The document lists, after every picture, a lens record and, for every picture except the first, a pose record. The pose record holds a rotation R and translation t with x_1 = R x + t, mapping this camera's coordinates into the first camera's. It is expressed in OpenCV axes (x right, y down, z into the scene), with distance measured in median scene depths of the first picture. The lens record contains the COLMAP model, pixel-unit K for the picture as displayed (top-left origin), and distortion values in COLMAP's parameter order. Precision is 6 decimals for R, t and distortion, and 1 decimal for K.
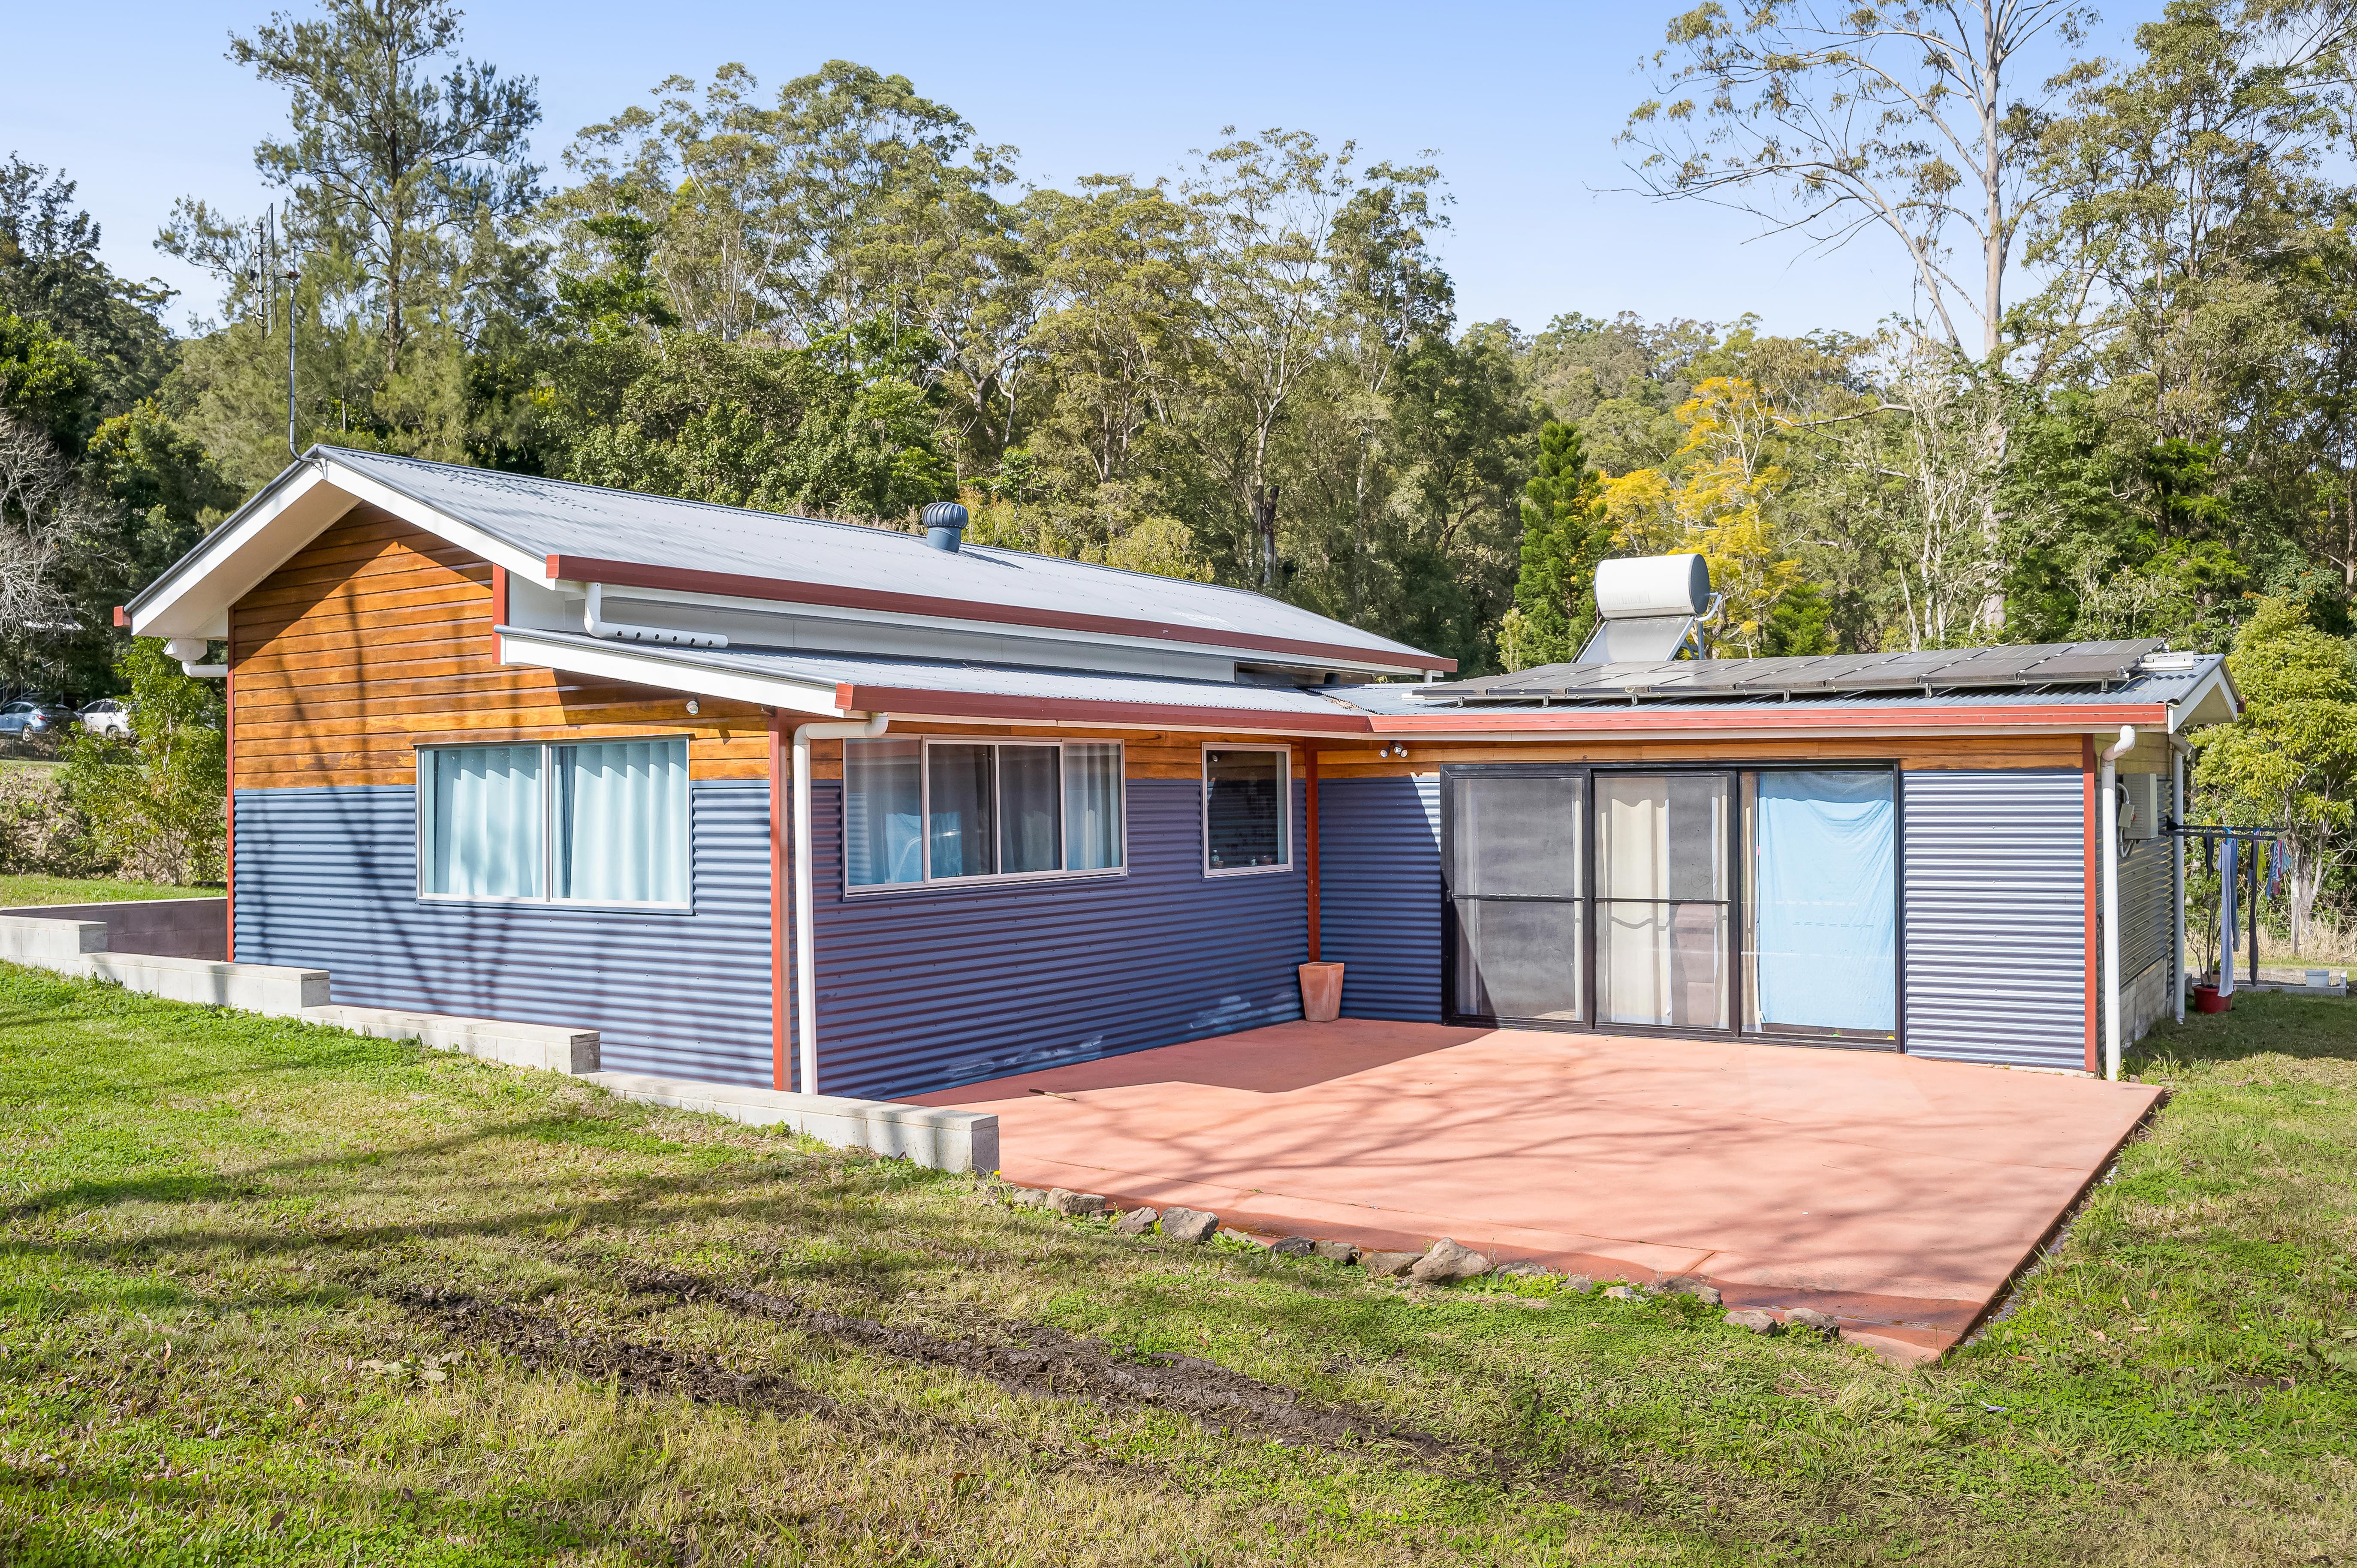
lens RADIAL K [[1951.2, 0, 1123.0], [0, 1951.2, 764.5], [0, 0, 1]] dist [-0.072439, 0.003581]
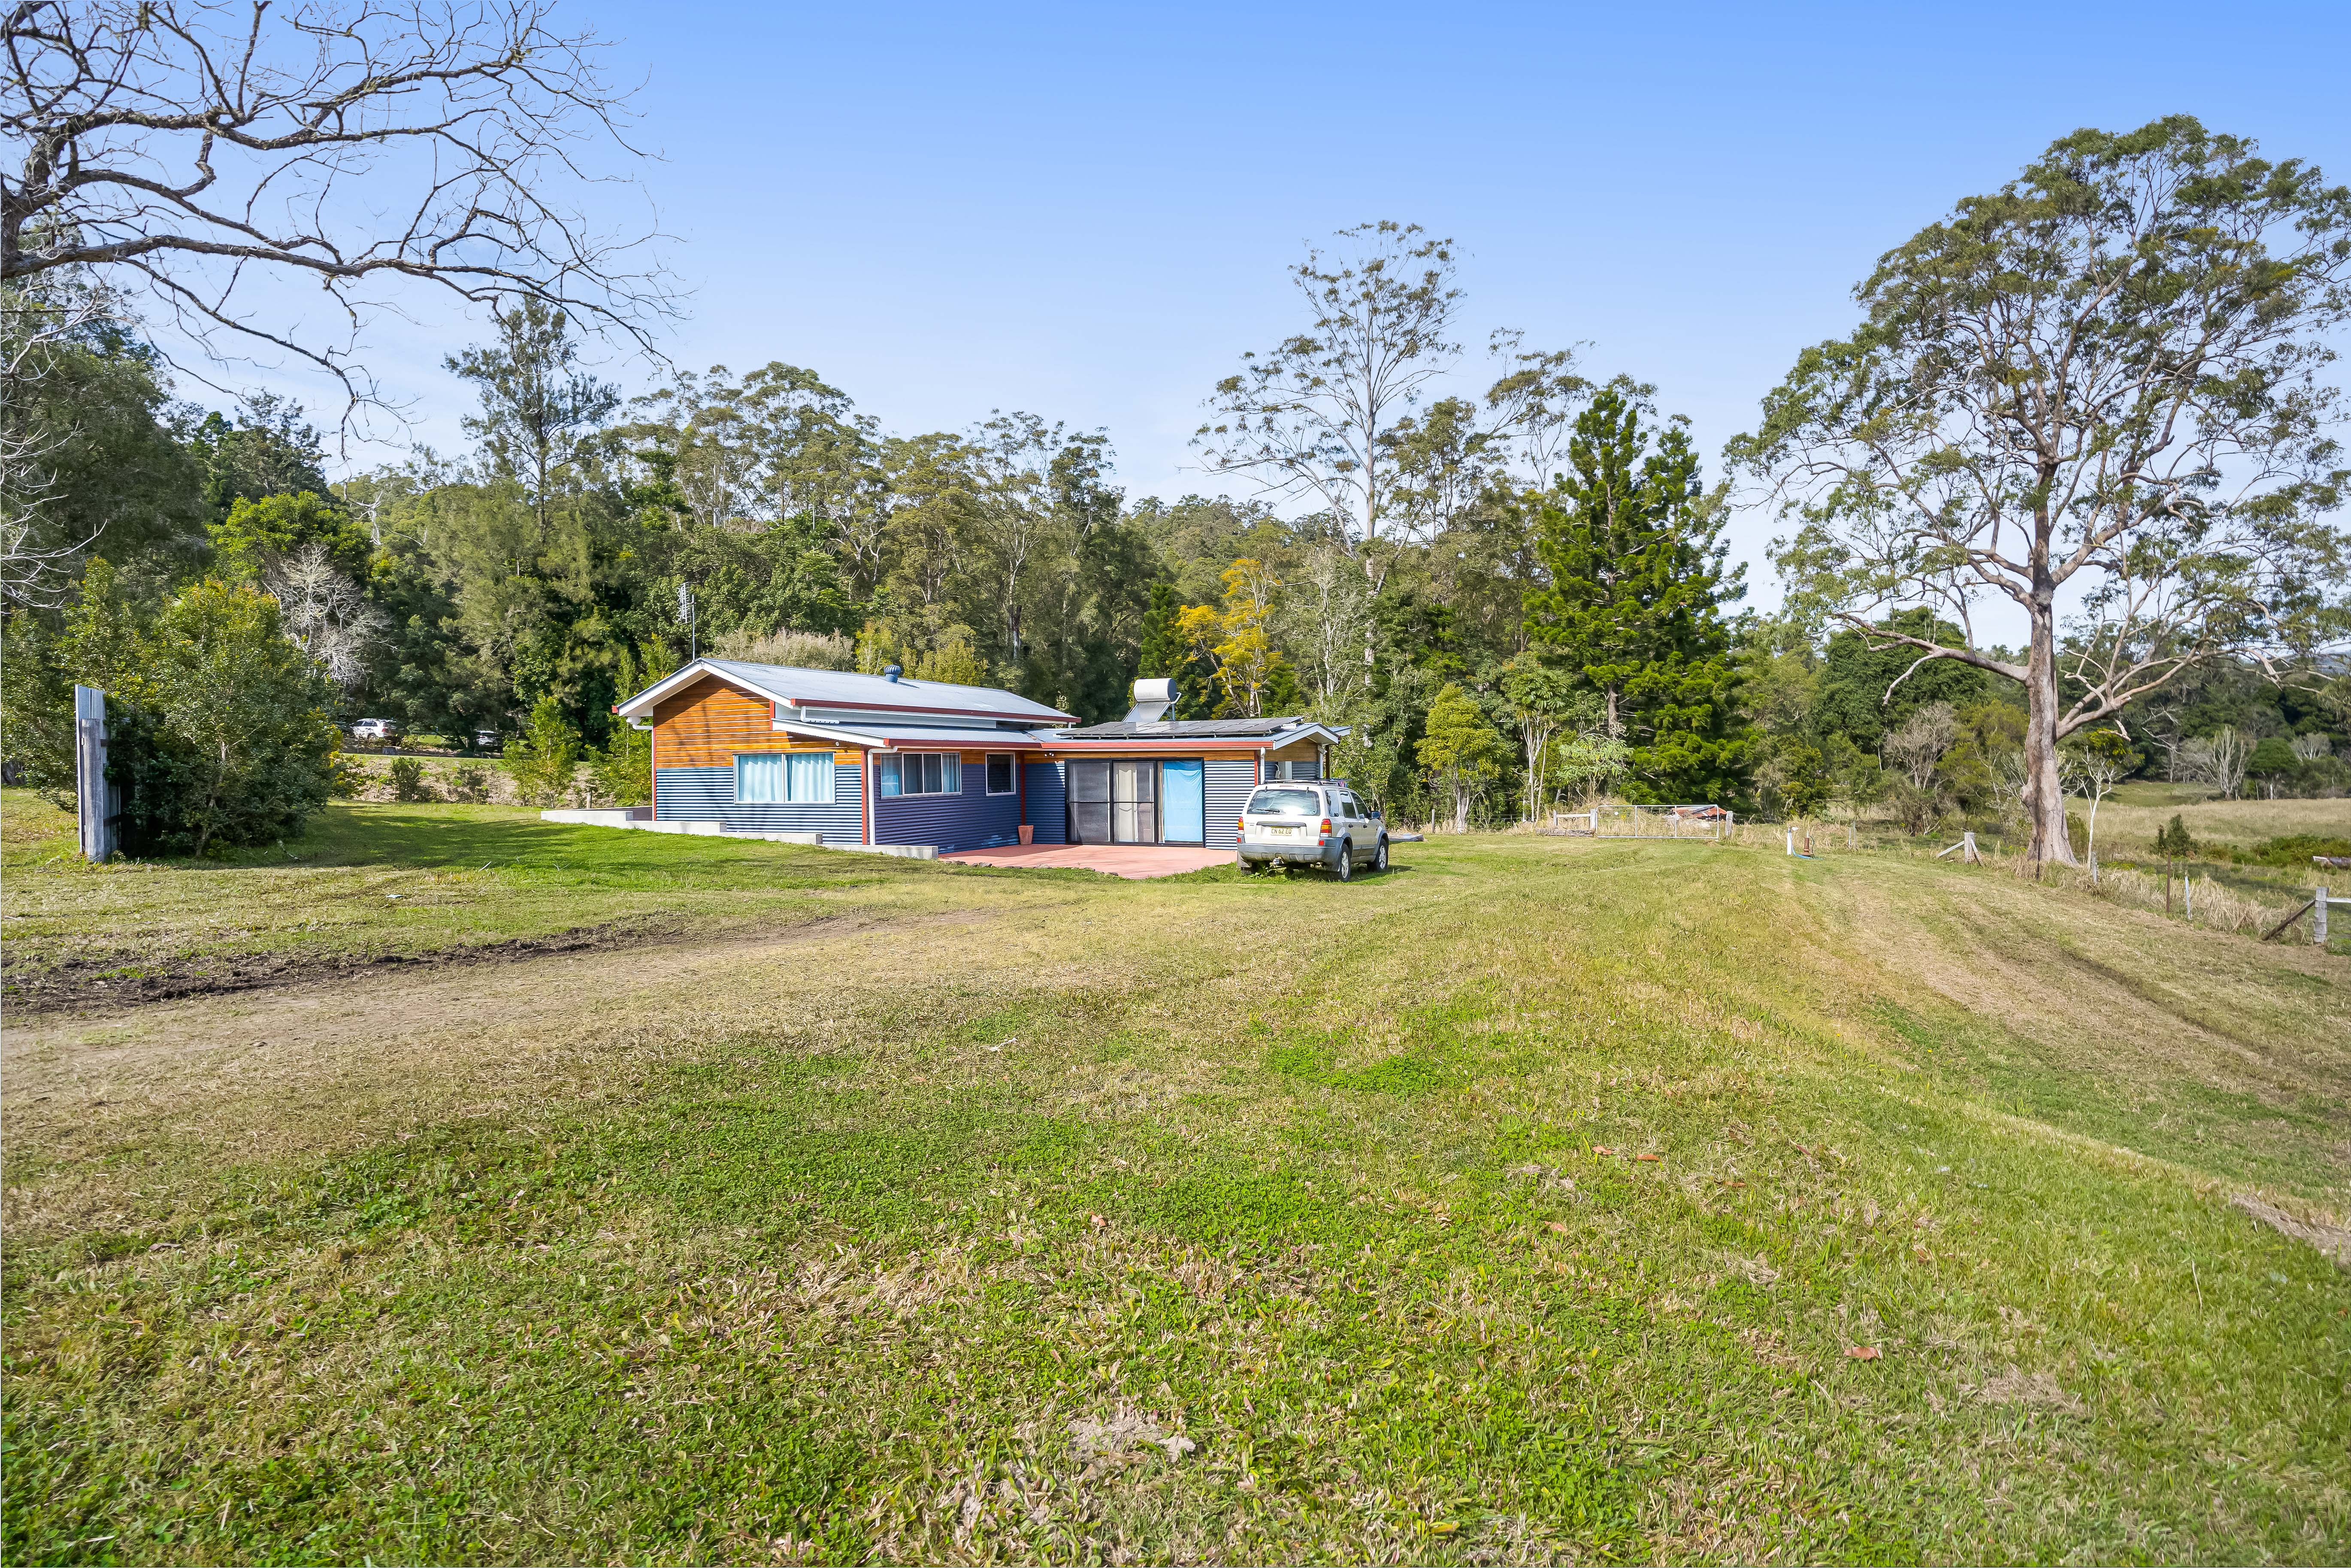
lens RADIAL K [[1181.7, 0, 1157.5], [0, 1181.7, 768.5], [0, 0, 1]] dist [-0.032841, 0.008864]
pose [[0.981769, -0.002600, 0.190060, -0.011736], [-0.000130, 0.999897, 0.014350, -0.003051], [-0.190077, -0.014113, 0.981668, -0.220643]]
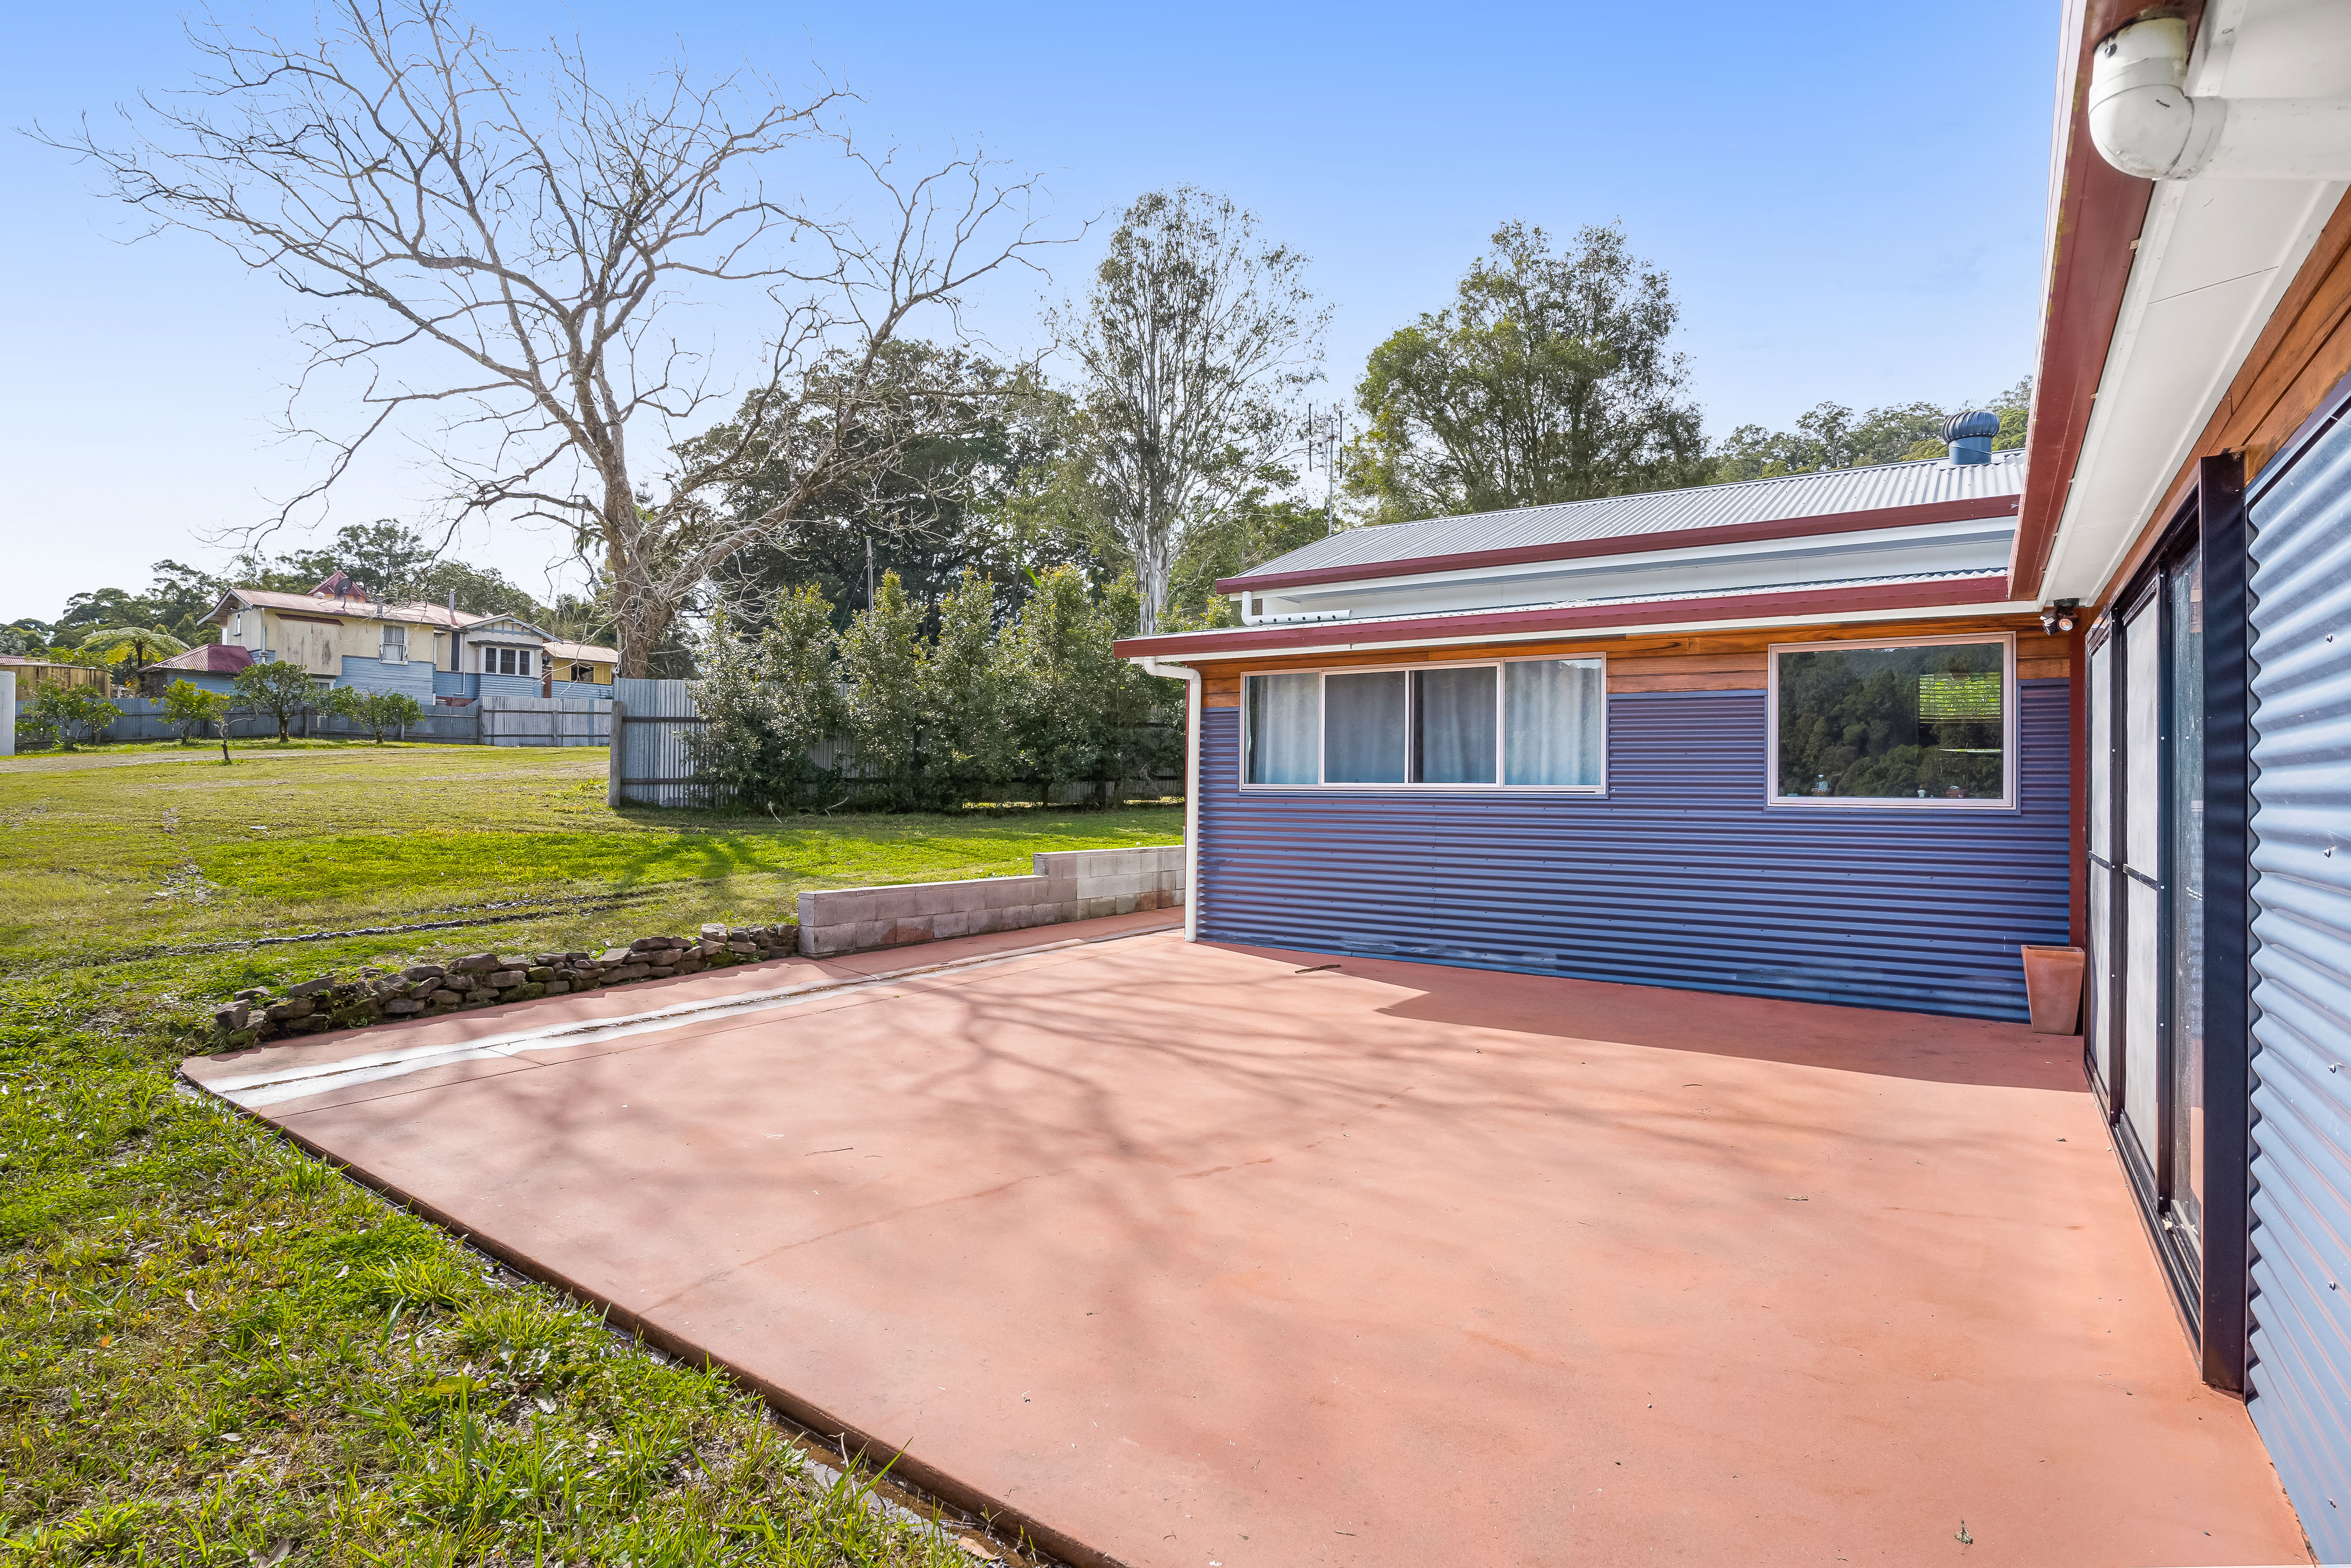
lens RADIAL K [[1181.5, 0, 1171.1], [0, 1181.5, 771.7], [0, 0, 1]] dist [-0.032841, 0.008864]
pose [[-0.013950, -0.000708, -0.999902, 0.128284], [0.007004, 0.999975, -0.000806, 0.010072], [0.999878, -0.007015, -0.013945, 0.178736]]
